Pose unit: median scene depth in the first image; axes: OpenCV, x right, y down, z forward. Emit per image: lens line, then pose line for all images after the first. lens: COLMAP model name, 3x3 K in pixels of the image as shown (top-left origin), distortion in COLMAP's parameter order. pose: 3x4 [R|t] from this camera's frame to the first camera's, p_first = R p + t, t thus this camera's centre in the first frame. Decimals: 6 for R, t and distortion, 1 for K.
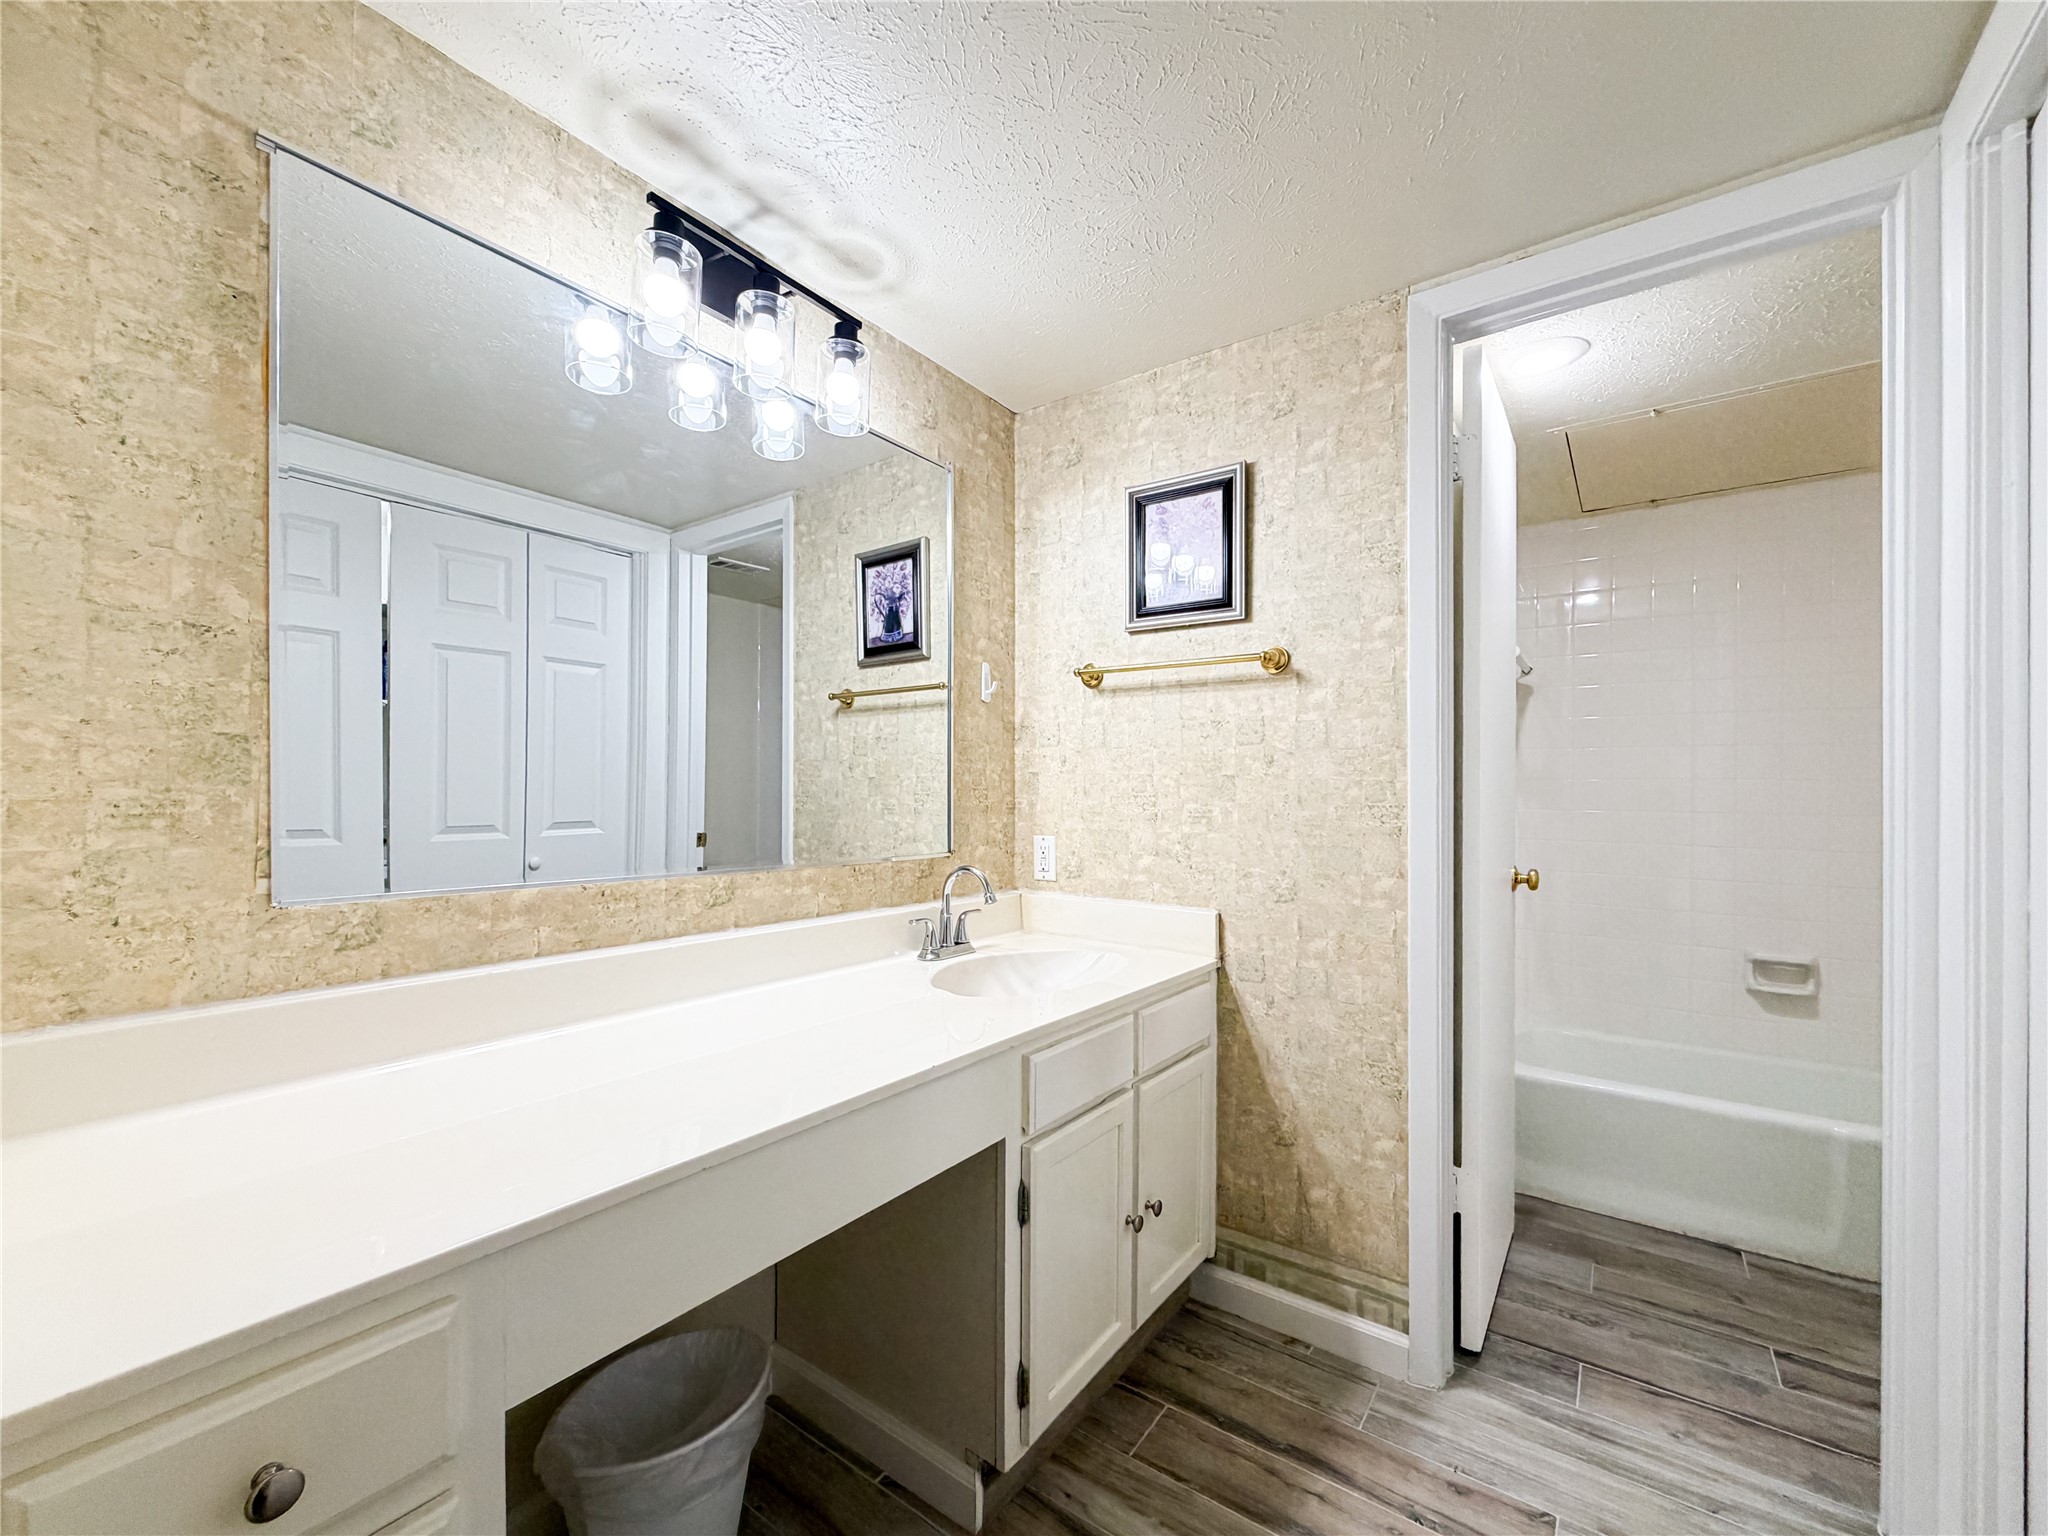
lens RADIAL K [[824.0, 0, 1028.4], [0, 824.0, 782.6], [0, 0, 1]] dist [0.001953, -0.000316]
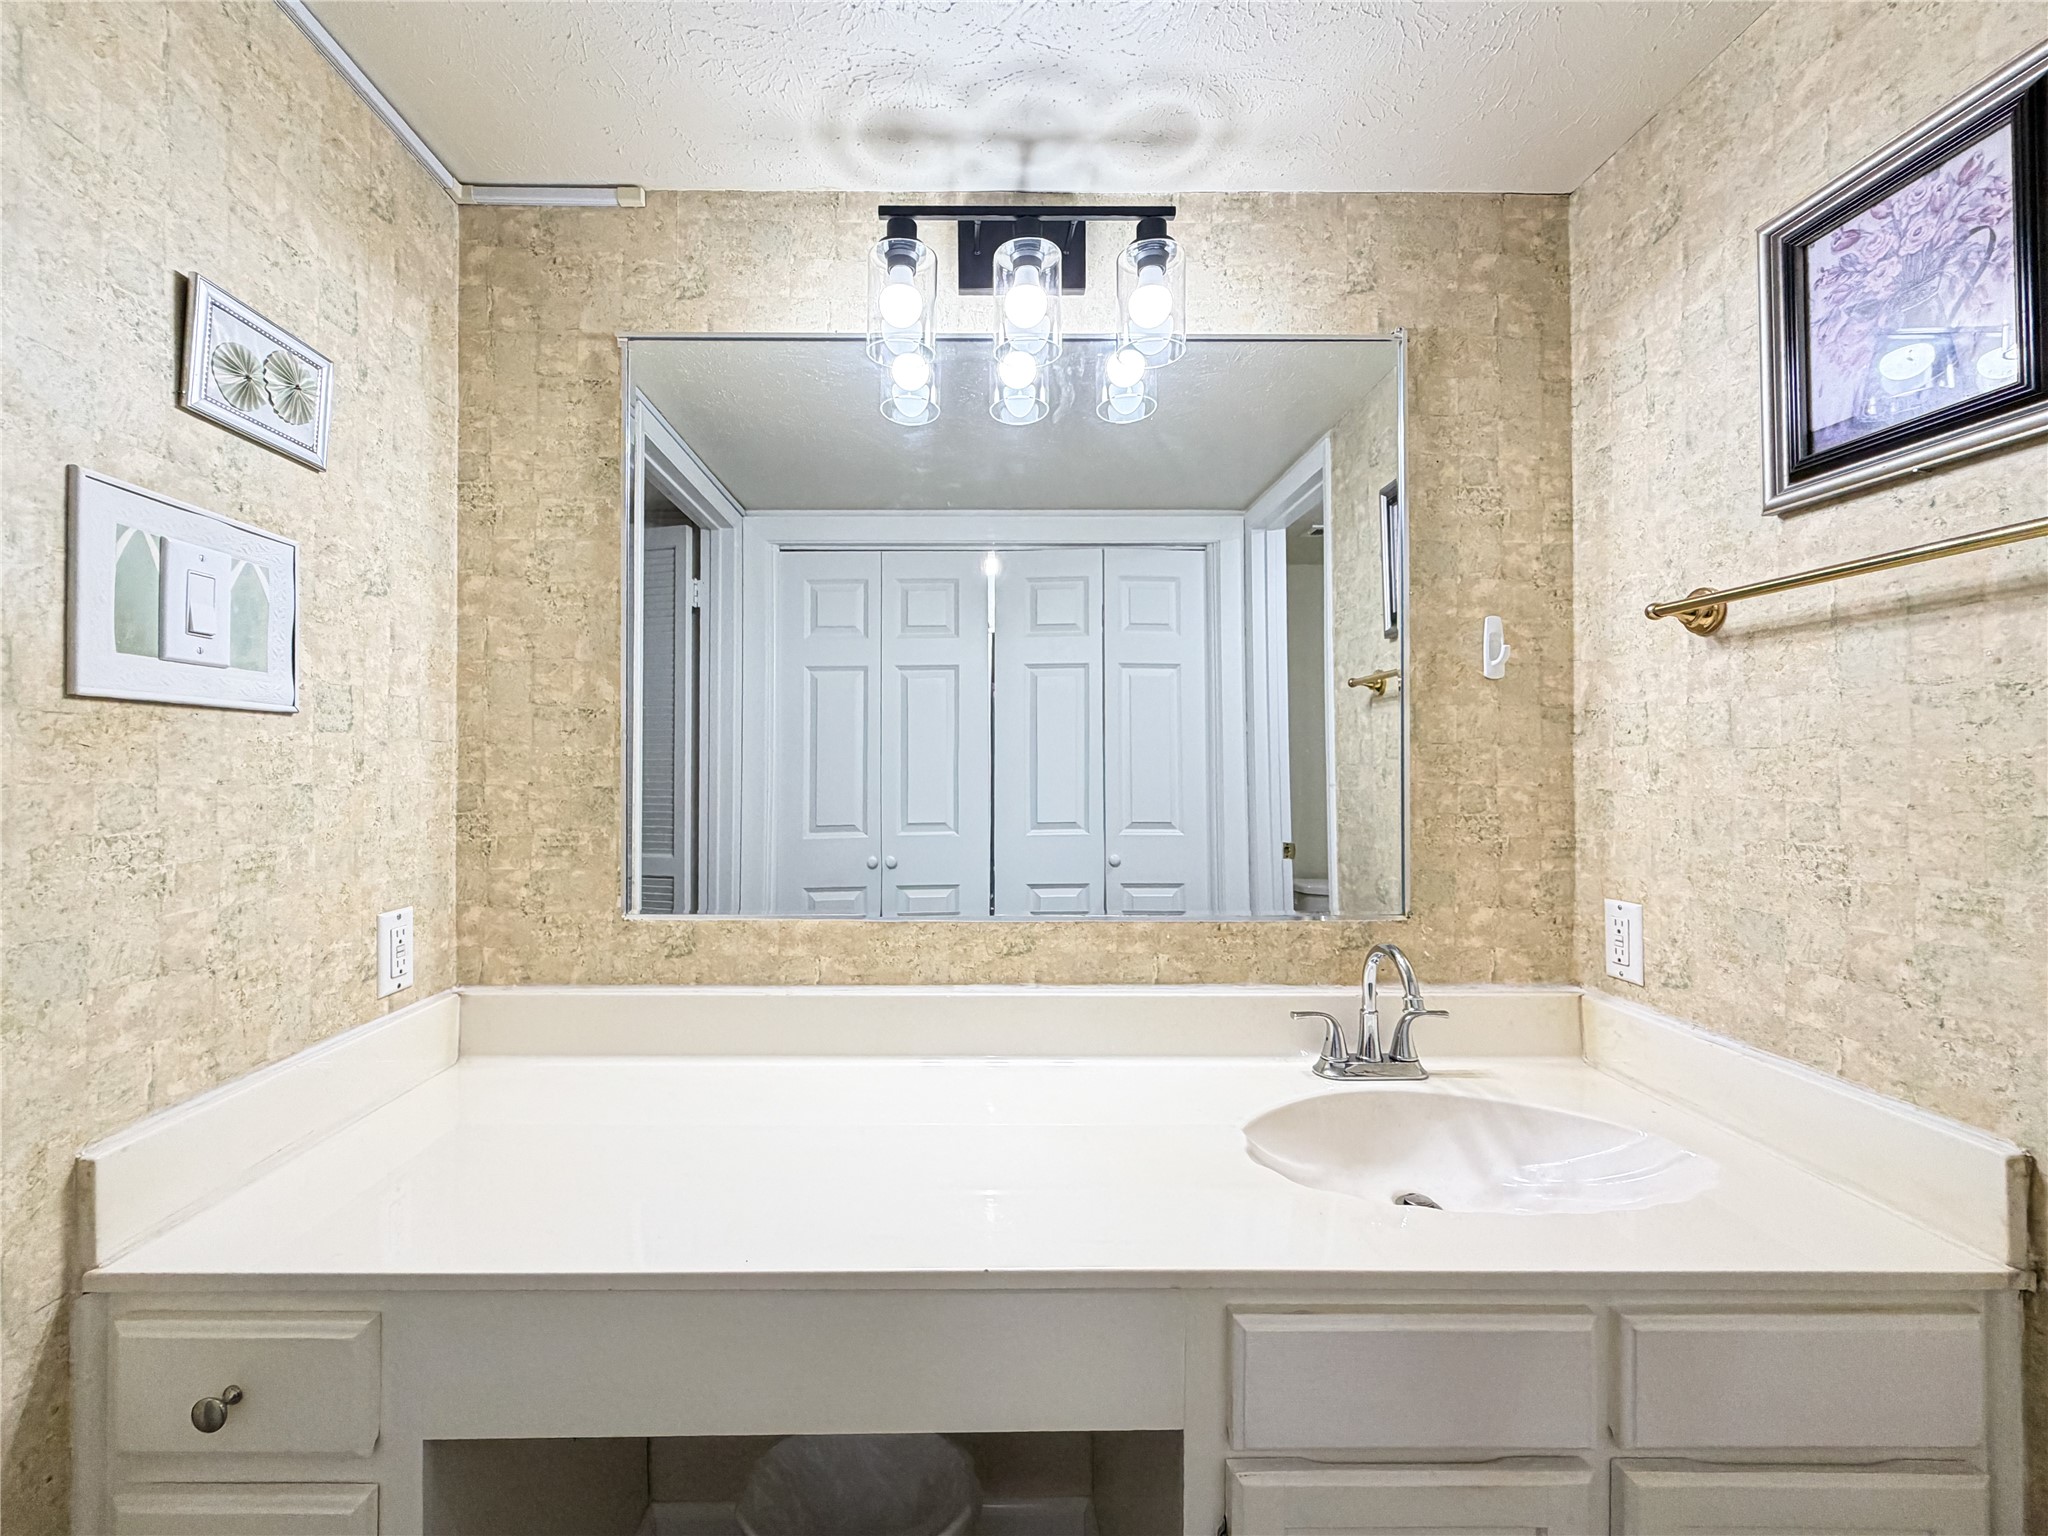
lens RADIAL K [[851.0, 0, 1018.5], [0, 851.0, 751.6], [0, 0, 1]] dist [0.000554, -0.000207]
pose [[0.596717, -0.019332, -0.802218, 0.262044], [0.016127, 0.999797, -0.012098, -0.041981], [0.802289, -0.005718, 0.596908, 0.333291]]
